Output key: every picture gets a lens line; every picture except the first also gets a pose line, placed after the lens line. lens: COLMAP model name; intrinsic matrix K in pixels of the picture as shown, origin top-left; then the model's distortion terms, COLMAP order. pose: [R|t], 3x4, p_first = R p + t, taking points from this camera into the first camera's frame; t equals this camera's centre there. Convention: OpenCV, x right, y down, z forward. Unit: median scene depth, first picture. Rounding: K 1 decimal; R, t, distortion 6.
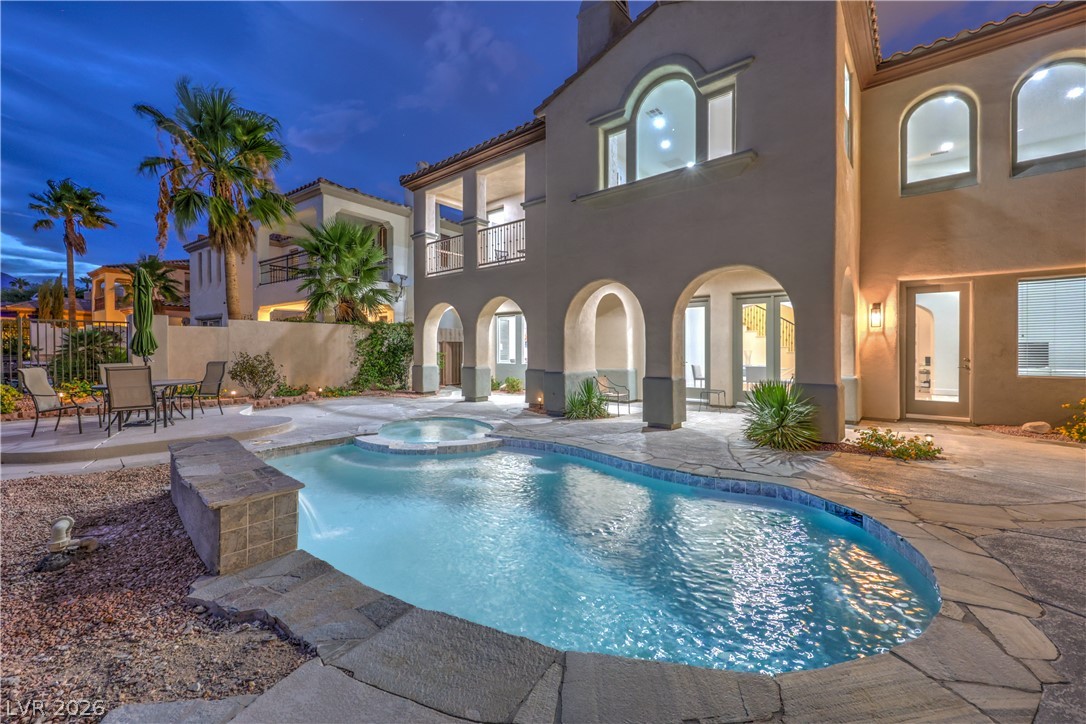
lens RADIAL K [[444.9, 0, 540.3], [0, 444.9, 354.2], [0, 0, 1]] dist [-0.000781, 0.001689]
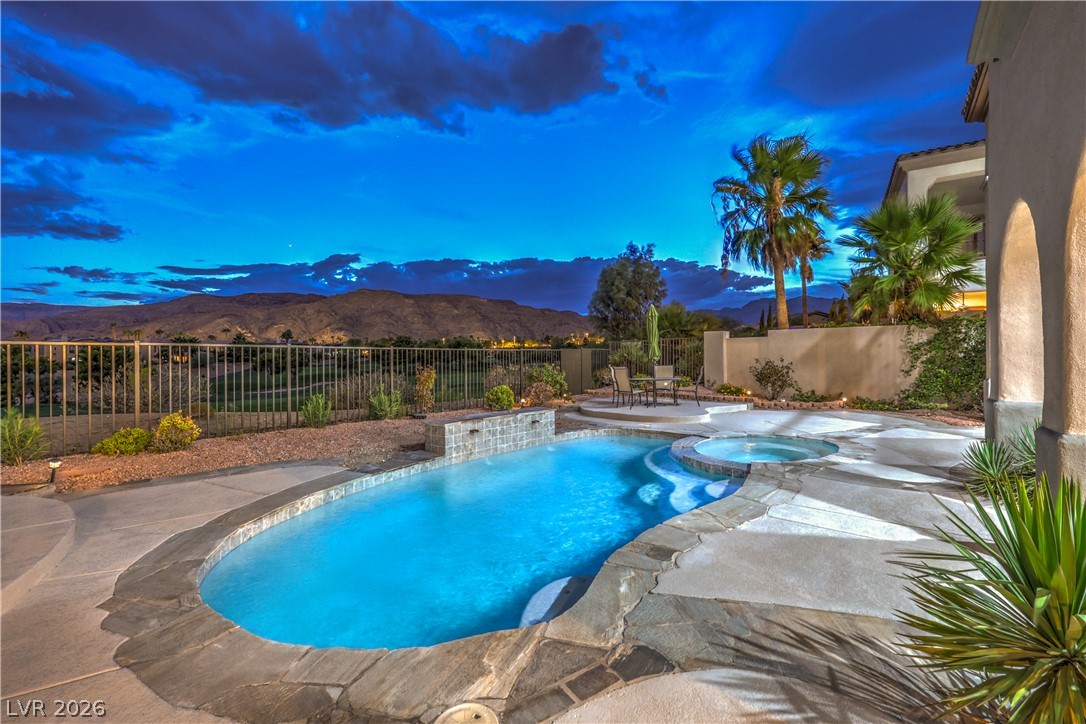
lens RADIAL K [[444.9, 0, 539.0], [0, 444.9, 357.6], [0, 0, 1]] dist [-0.000781, 0.001689]
pose [[0.022715, 0.005616, -0.999726, 0.446659], [-0.008489, 0.999949, 0.005424, -0.006483], [0.999706, 0.008364, 0.022762, 0.381422]]
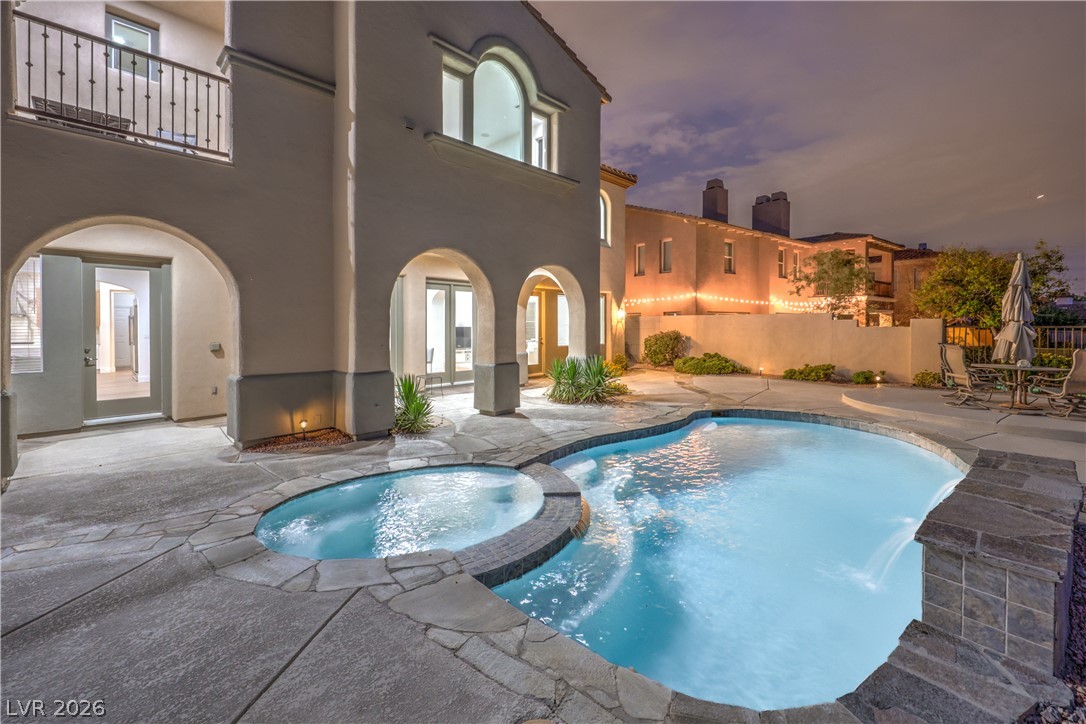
lens RADIAL K [[444.9, 0, 556.1], [0, 444.9, 331.4], [0, 0, 1]] dist [-0.000781, 0.001689]
pose [[0.083096, -0.006027, 0.996523, -0.492044], [0.017276, 0.999840, 0.004607, -0.012966], [-0.996392, 0.016833, 0.083187, 0.567315]]
